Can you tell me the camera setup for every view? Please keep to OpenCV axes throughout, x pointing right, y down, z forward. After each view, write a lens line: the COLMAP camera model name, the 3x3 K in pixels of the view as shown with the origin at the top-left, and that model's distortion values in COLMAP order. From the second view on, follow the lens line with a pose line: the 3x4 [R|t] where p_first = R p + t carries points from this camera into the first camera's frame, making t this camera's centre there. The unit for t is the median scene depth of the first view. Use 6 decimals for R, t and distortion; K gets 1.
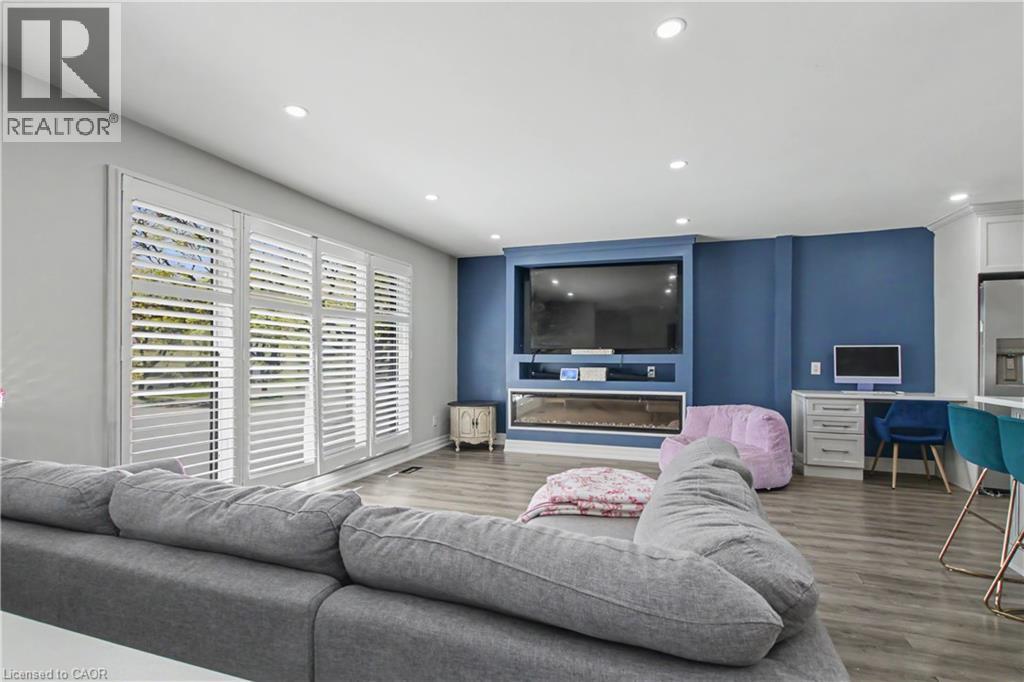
lens RADIAL K [[488.7, 0, 510.6], [0, 488.7, 352.3], [0, 0, 1]] dist [0.001758, 0.000793]
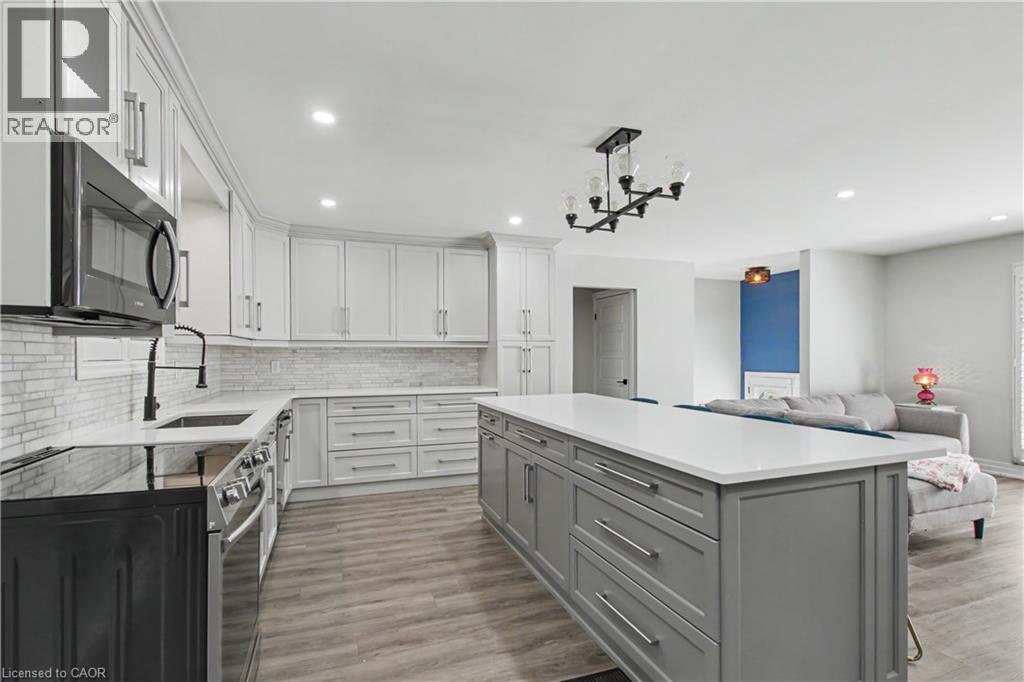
lens RADIAL K [[483.8, 0, 511.9], [0, 483.8, 356.8], [0, 0, 1]] dist [0.001584, 0.000020]
pose [[-0.763690, 0.002085, -0.645580, 0.931254], [0.006962, 0.999963, -0.005006, -0.012643], [0.645546, -0.008318, -0.763676, 0.588232]]
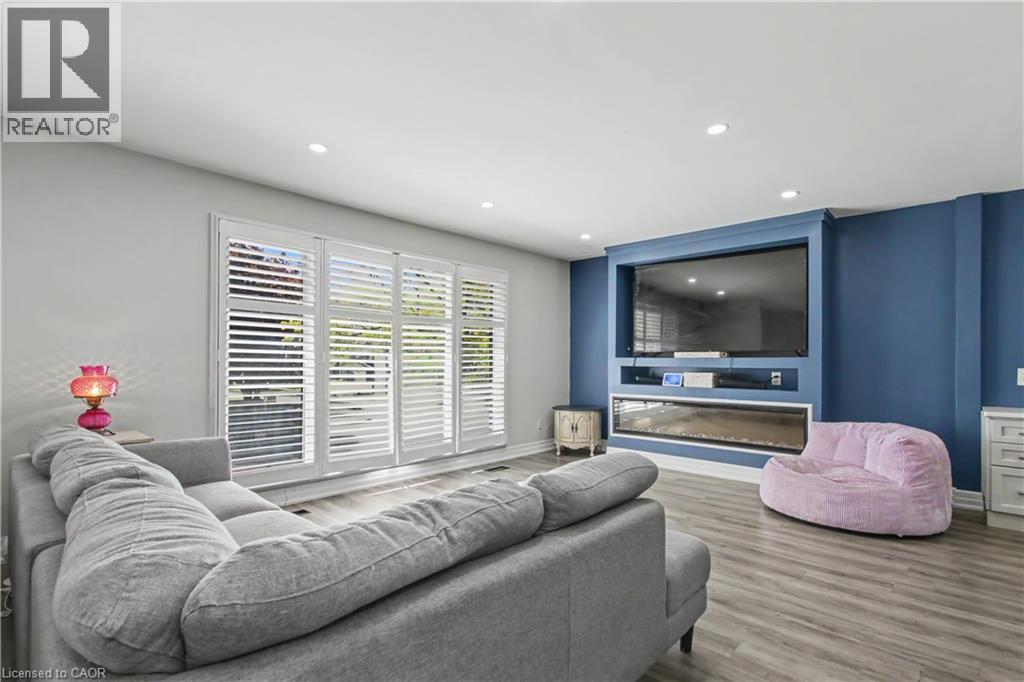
lens RADIAL K [[483.8, 0, 511.9], [0, 483.8, 356.8], [0, 0, 1]] dist [0.001584, 0.000020]
pose [[0.917705, -0.001715, -0.397259, 0.219663], [0.000869, 0.999997, -0.002310, 0.004531], [0.397262, 0.001775, 0.917704, 0.063356]]
